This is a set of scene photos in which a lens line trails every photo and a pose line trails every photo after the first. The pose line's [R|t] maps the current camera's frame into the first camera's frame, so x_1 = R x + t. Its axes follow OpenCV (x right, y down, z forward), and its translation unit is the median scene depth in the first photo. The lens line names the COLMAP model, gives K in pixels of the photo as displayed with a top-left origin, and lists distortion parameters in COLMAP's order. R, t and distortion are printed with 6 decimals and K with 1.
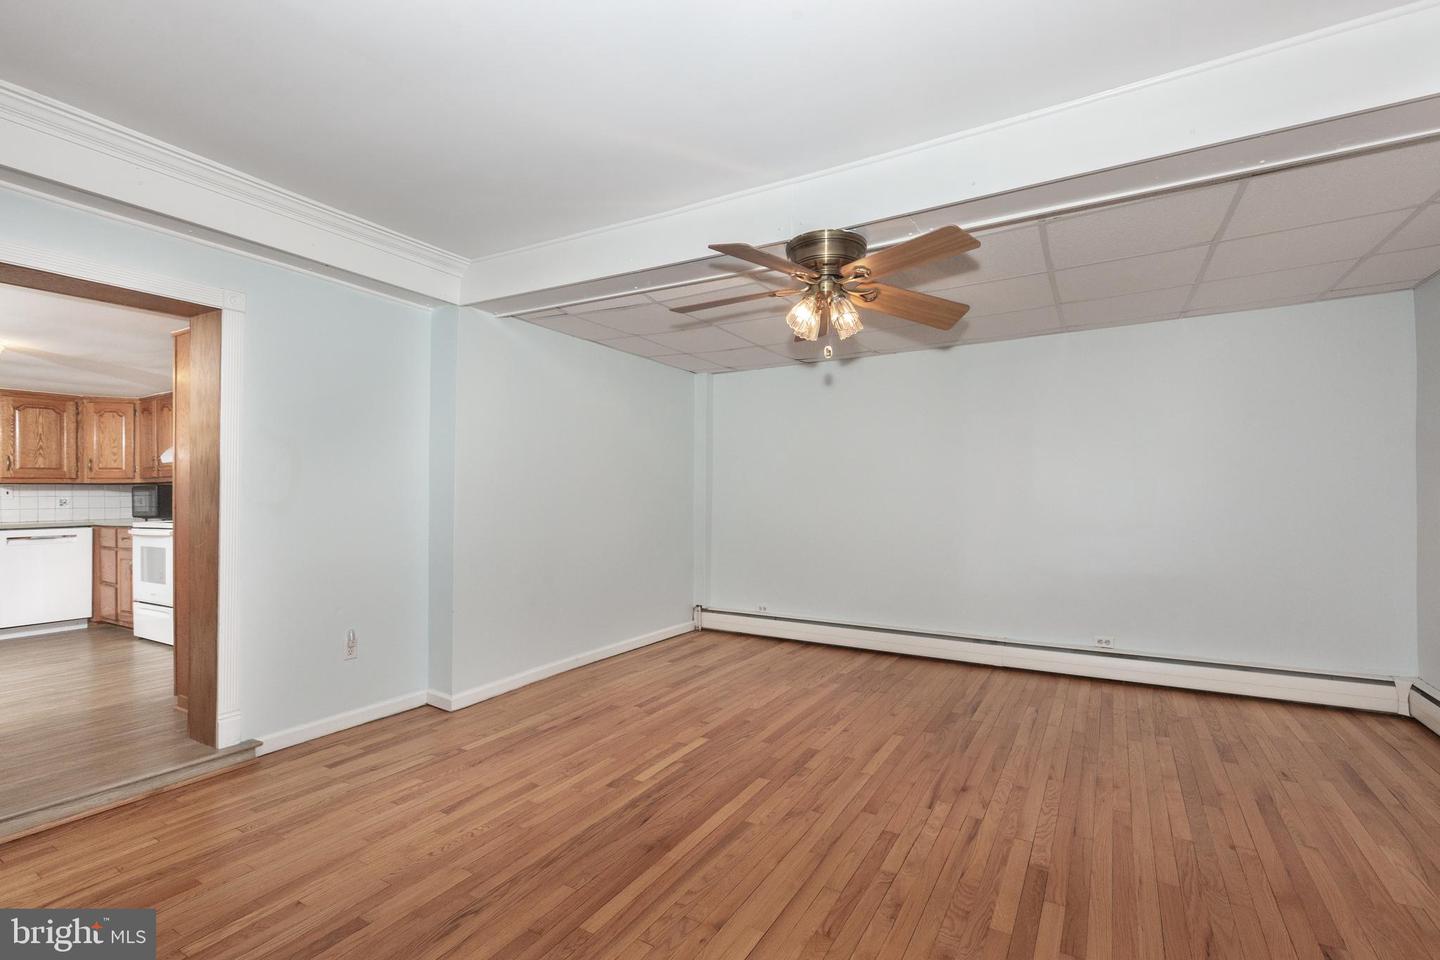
lens RADIAL K [[650.6, 0, 746.0], [0, 650.6, 485.0], [0, 0, 1]] dist [0.001909, -0.000115]
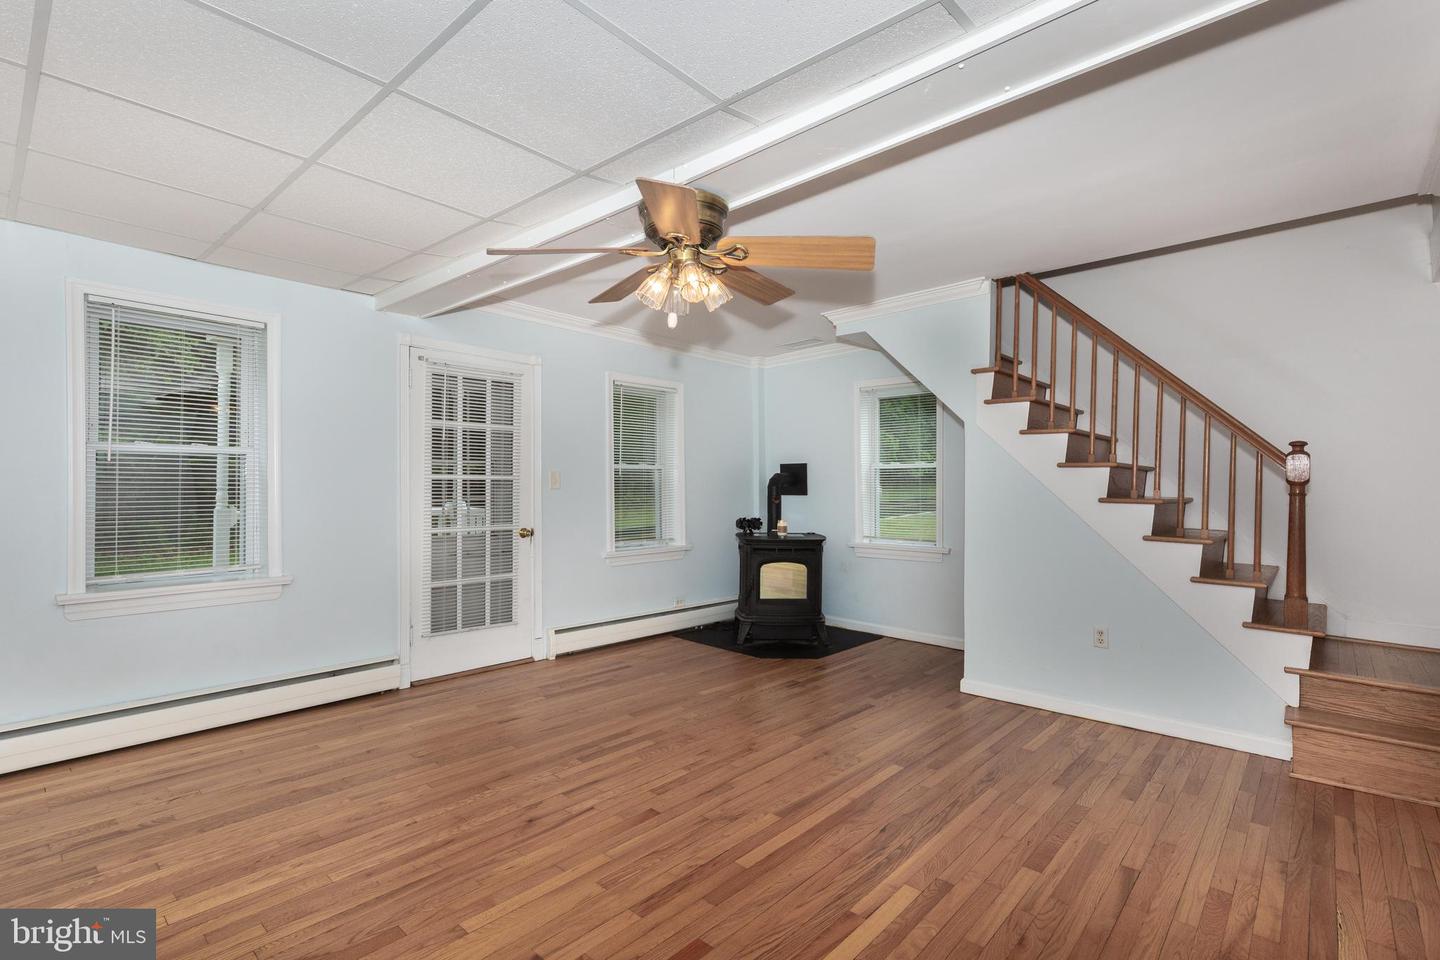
lens RADIAL K [[666.5, 0, 734.8], [0, 666.5, 475.7], [0, 0, 1]] dist [0.002351, 0.000388]
pose [[-0.978916, -0.001002, 0.204262, -0.122416], [-0.006690, 0.999609, -0.027156, 0.016526], [-0.204155, -0.027950, -0.978540, 1.770980]]
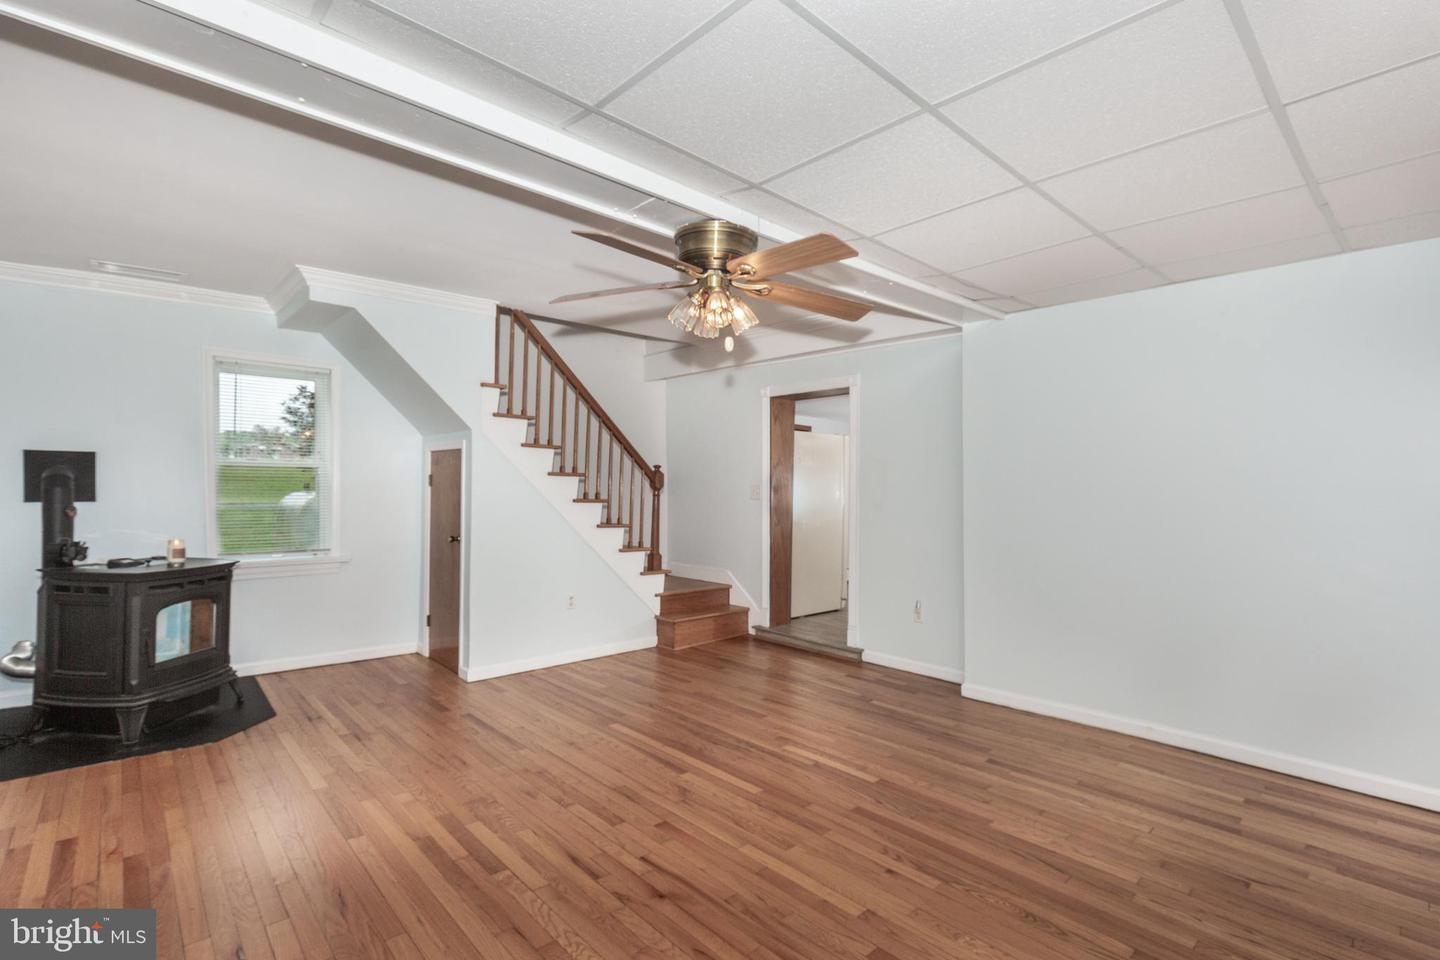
lens RADIAL K [[666.7, 0, 688.1], [0, 666.7, 484.7], [0, 0, 1]] dist [-0.000397, -0.000297]
pose [[-0.337020, -0.007544, -0.941467, 1.010218], [0.002346, 0.999958, -0.008852, -0.002426], [0.941494, -0.005192, -0.336988, 1.235711]]
